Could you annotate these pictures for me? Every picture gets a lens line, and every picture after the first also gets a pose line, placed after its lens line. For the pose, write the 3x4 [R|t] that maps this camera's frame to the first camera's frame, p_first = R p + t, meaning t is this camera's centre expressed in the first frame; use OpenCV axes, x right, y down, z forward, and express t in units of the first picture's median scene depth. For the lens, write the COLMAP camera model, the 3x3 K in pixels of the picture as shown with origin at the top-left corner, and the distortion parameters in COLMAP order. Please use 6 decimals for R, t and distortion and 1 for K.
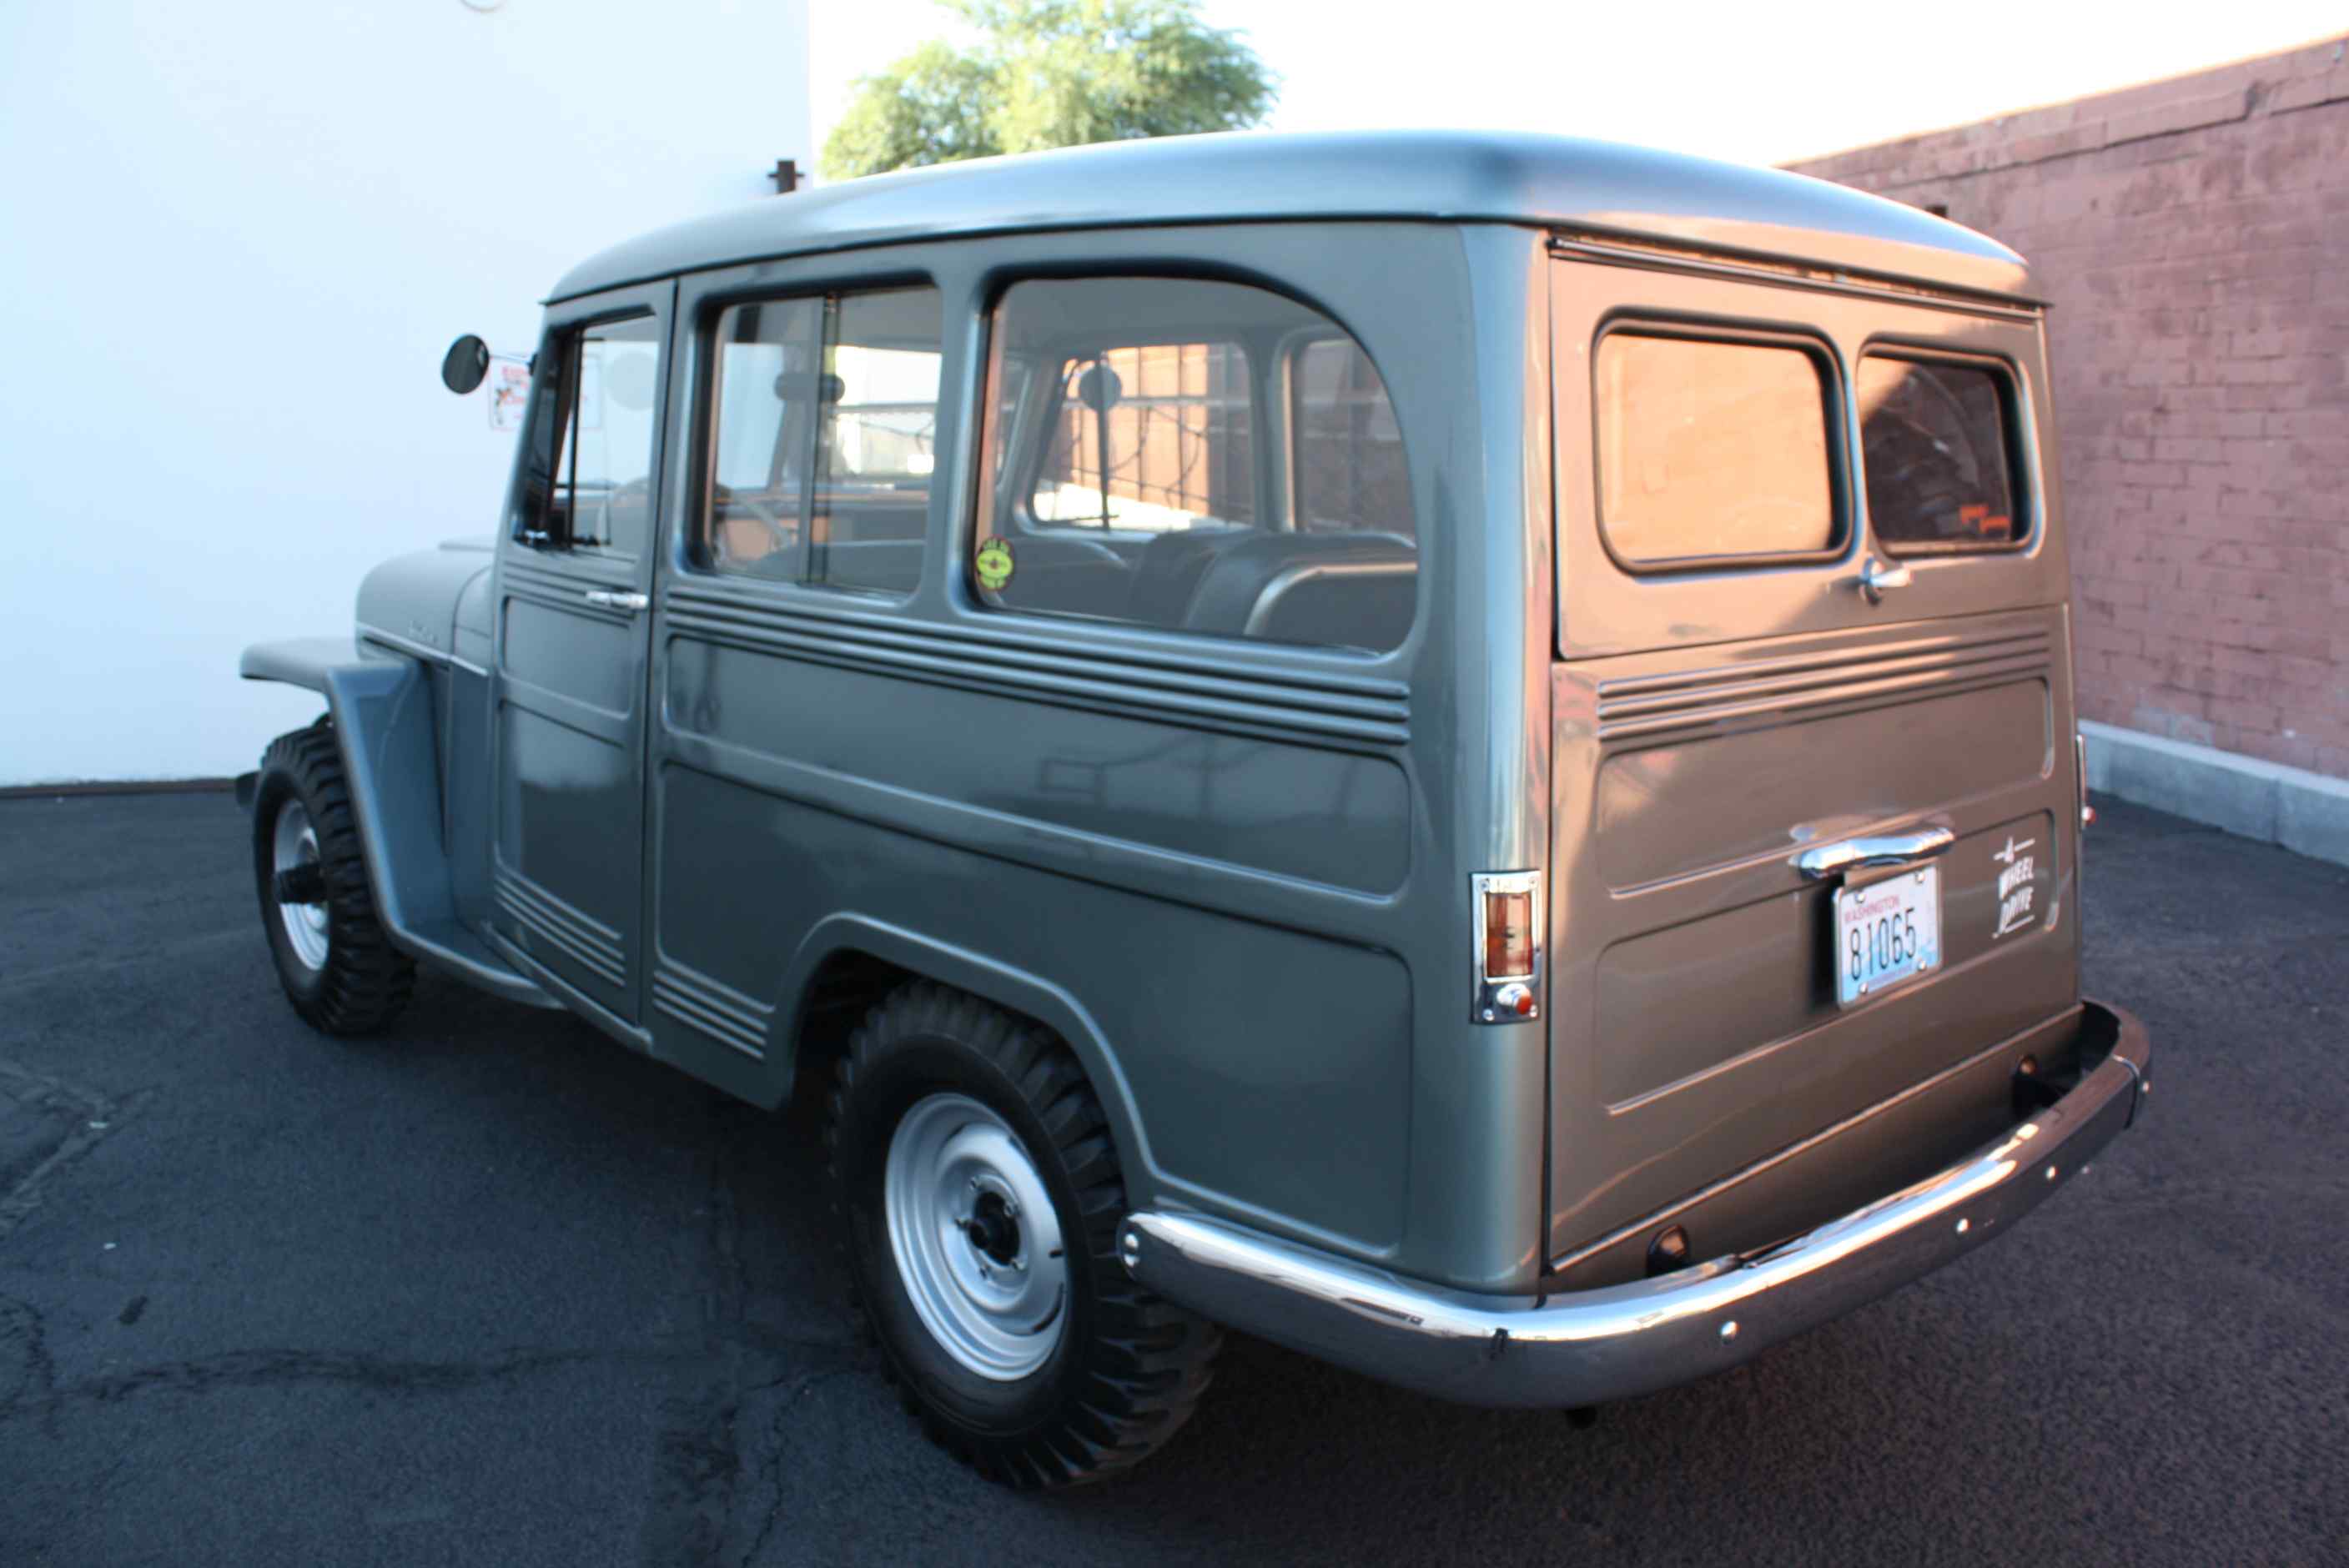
lens RADIAL K [[1958.3, 0, 1187.2], [0, 1958.3, 787.3], [0, 0, 1]] dist [-0.164351, 0.139552]
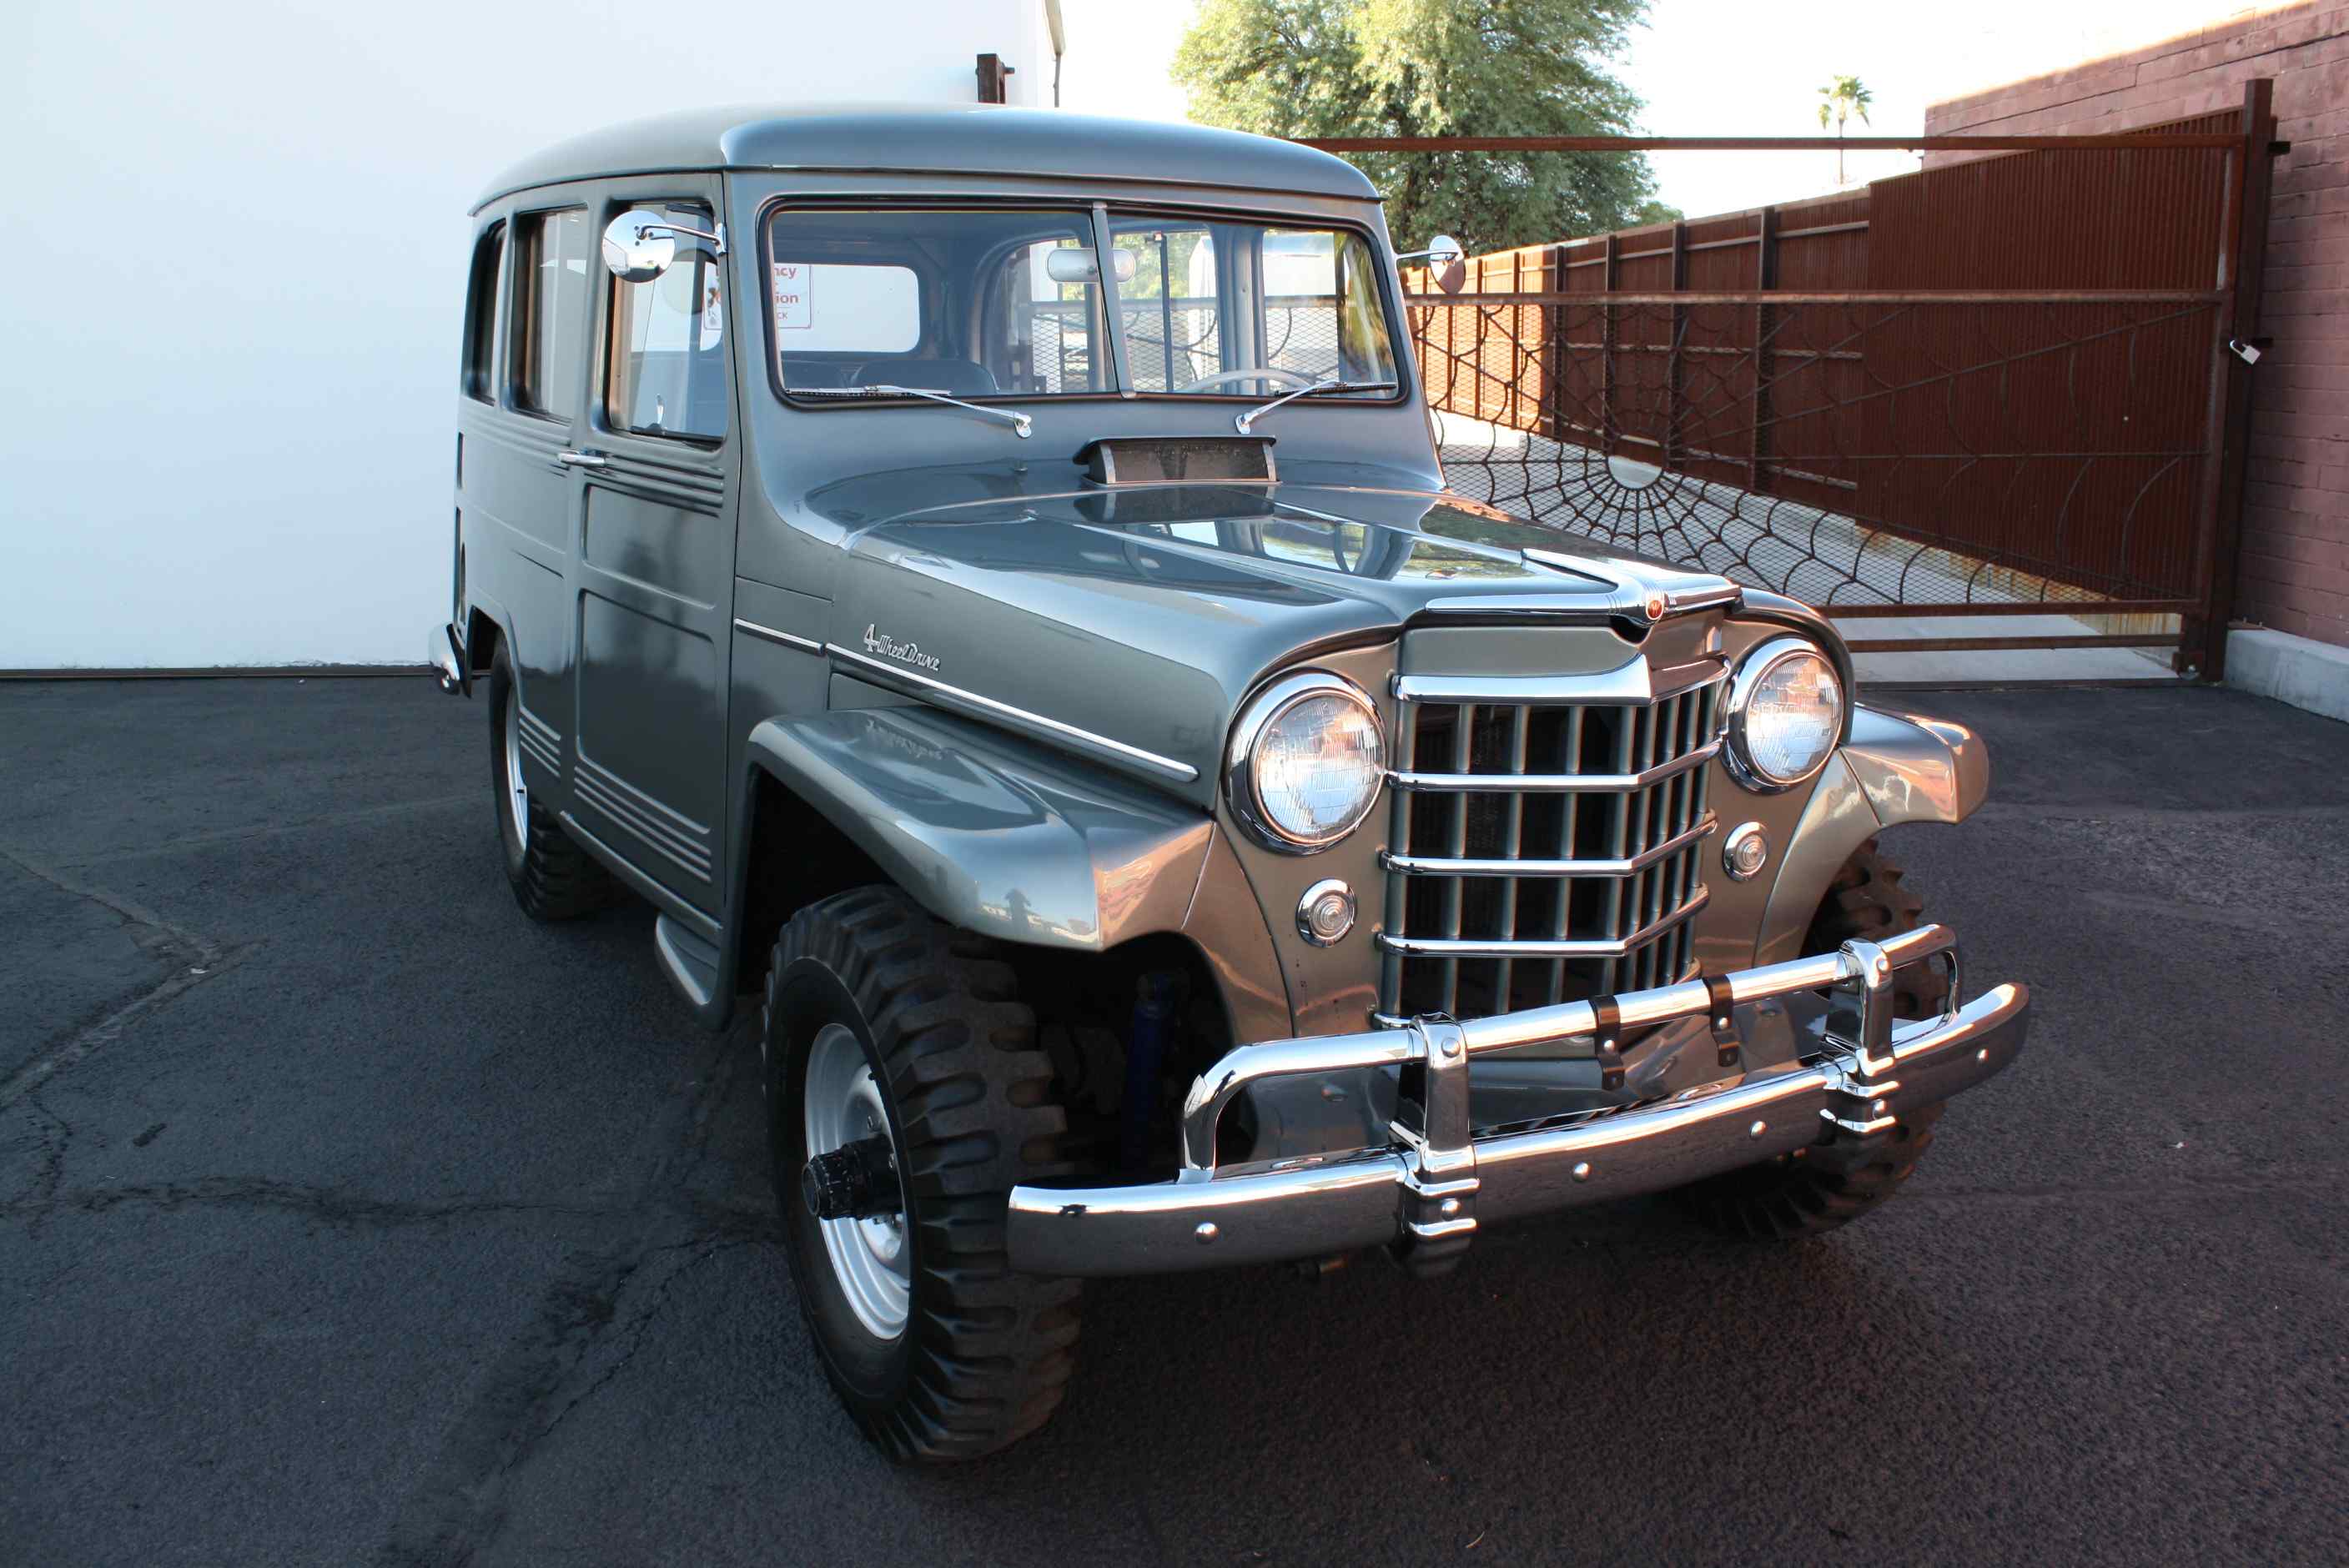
lens RADIAL K [[2009.7, 0, 1188.5], [0, 2009.7, 788.5], [0, 0, 1]] dist [-0.165989, 0.150331]
pose [[0.981728, 0.039549, -0.186137, 0.208372], [-0.032813, 0.998695, 0.039130, 0.016241], [0.187442, -0.032308, 0.981744, 0.025284]]
